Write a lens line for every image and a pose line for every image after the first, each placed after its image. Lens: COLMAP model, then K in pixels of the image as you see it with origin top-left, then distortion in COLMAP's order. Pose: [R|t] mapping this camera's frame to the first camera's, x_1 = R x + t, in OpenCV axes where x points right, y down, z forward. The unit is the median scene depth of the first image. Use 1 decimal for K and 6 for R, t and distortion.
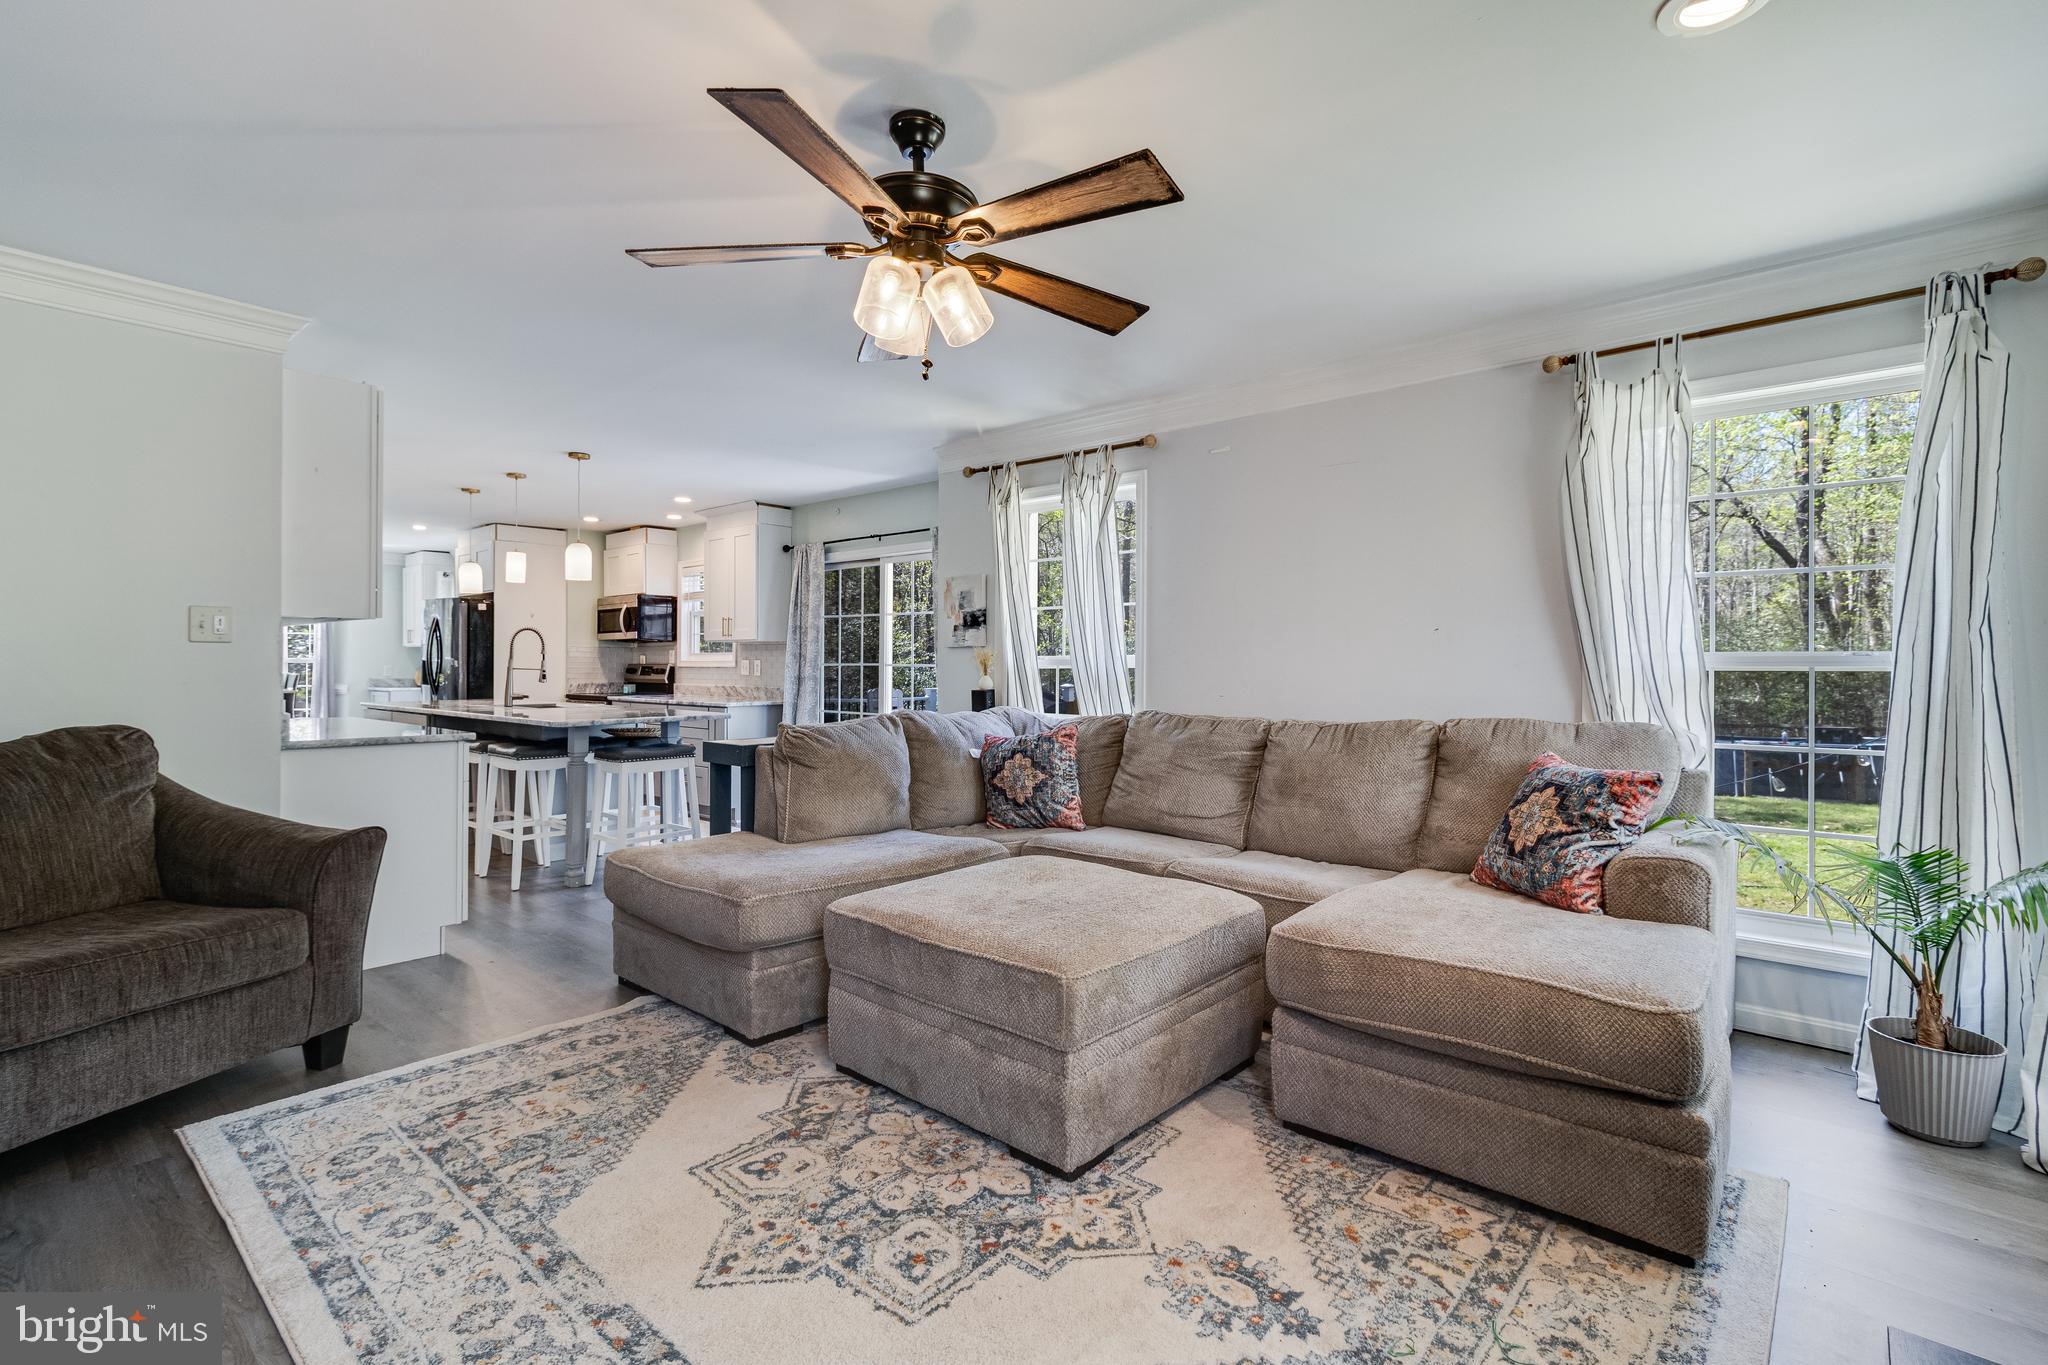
lens RADIAL K [[963.3, 0, 1042.6], [0, 963.3, 673.0], [0, 0, 1]] dist [0.002474, 0.000150]
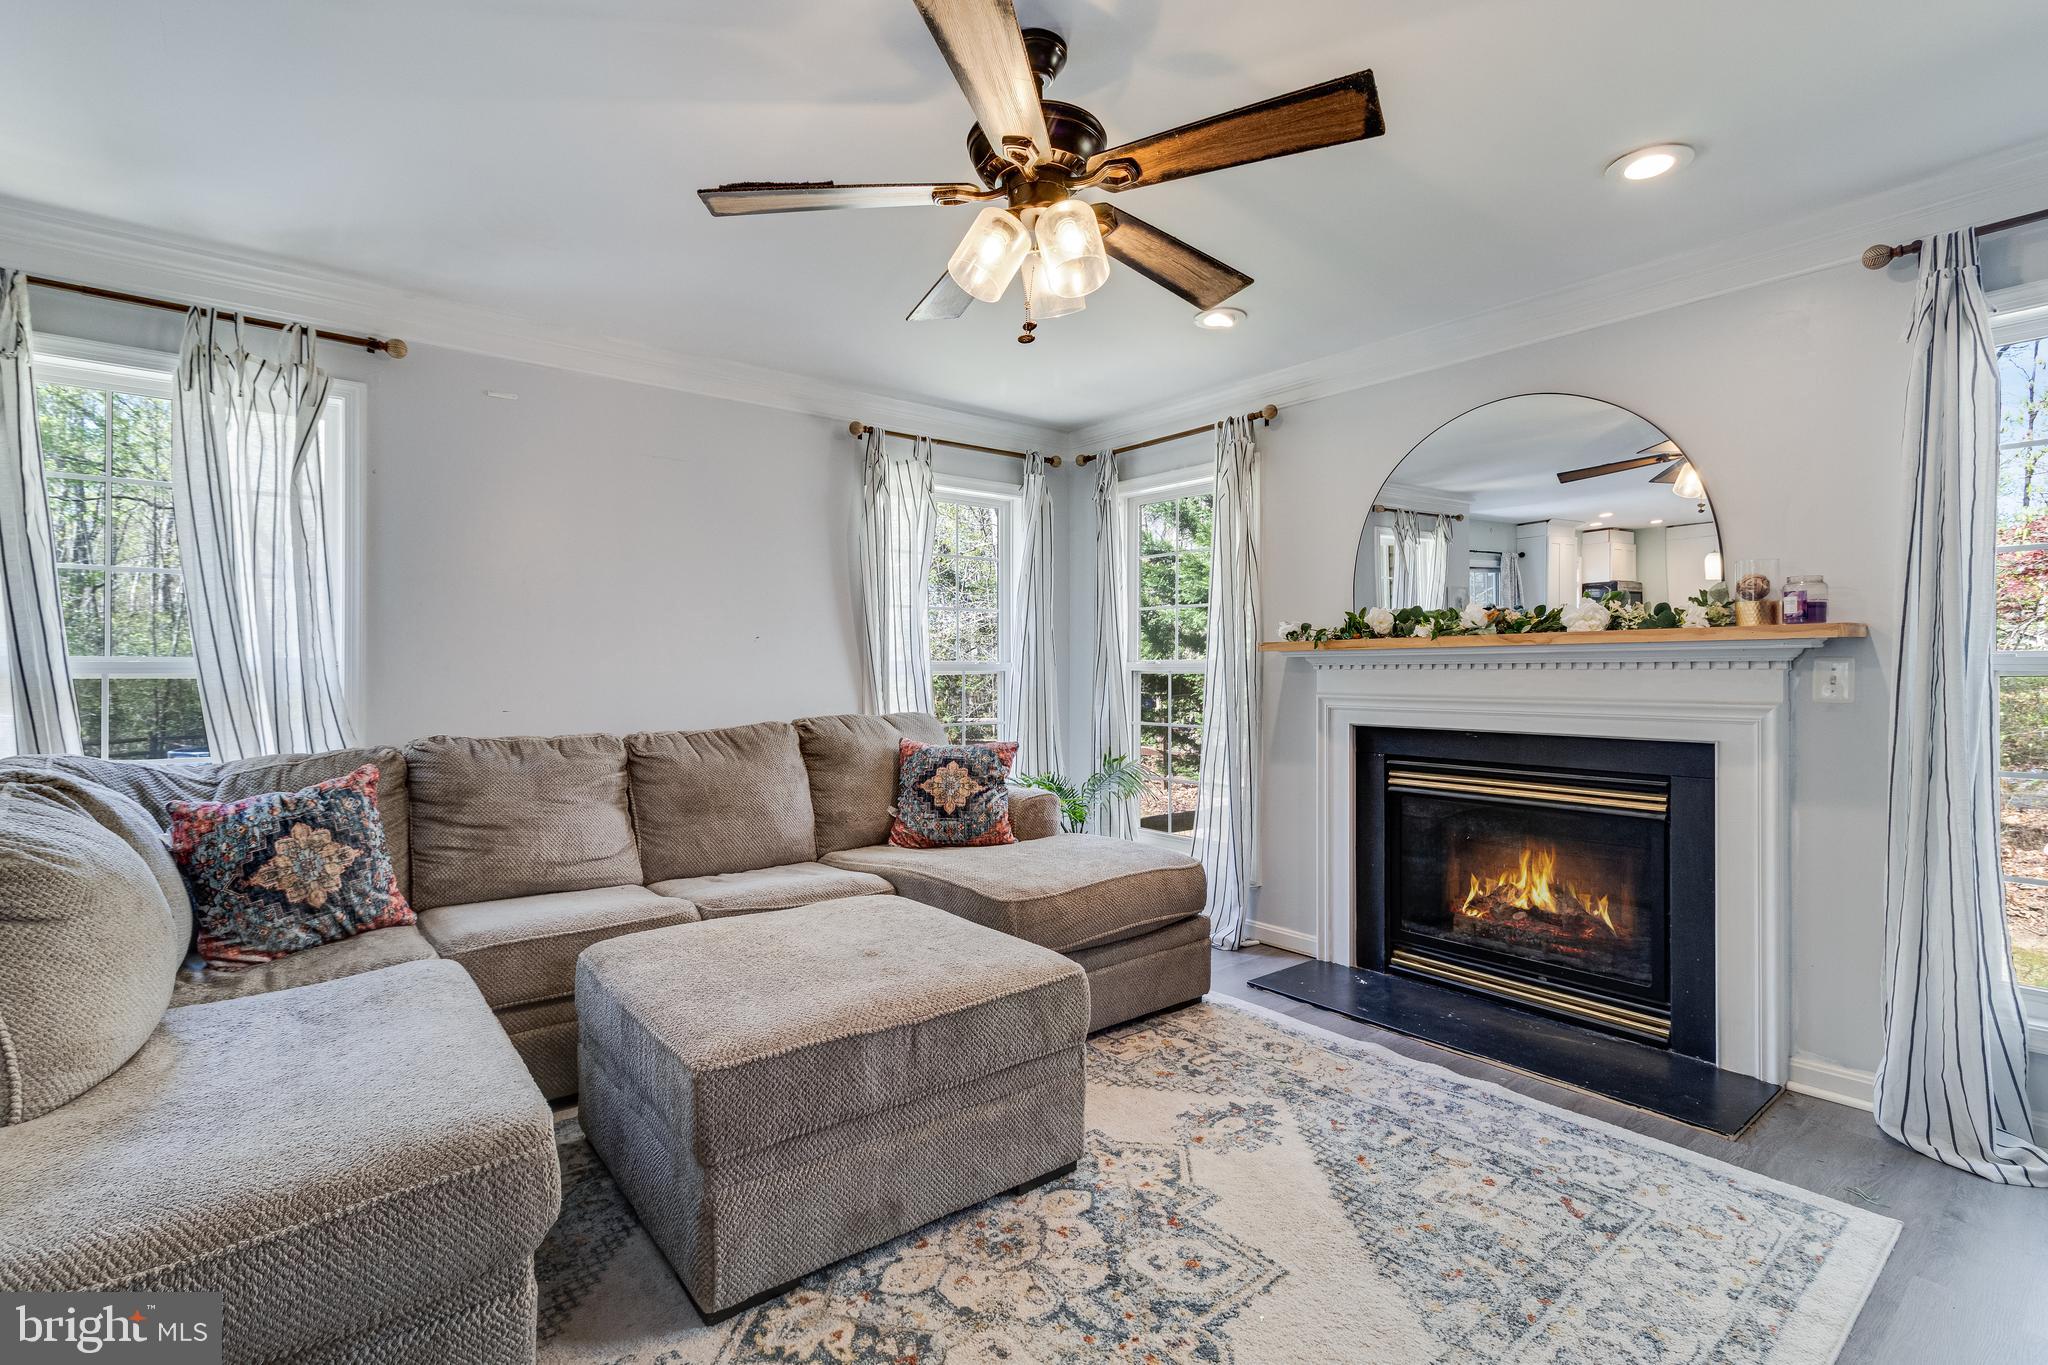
lens RADIAL K [[963.3, 0, 1037.3], [0, 963.3, 674.1], [0, 0, 1]] dist [0.002474, 0.000150]
pose [[0.154463, -0.002599, 0.987995, -0.939269], [0.013633, 0.999907, 0.000499, -0.001673], [-0.987905, 0.013392, 0.154484, 0.826361]]
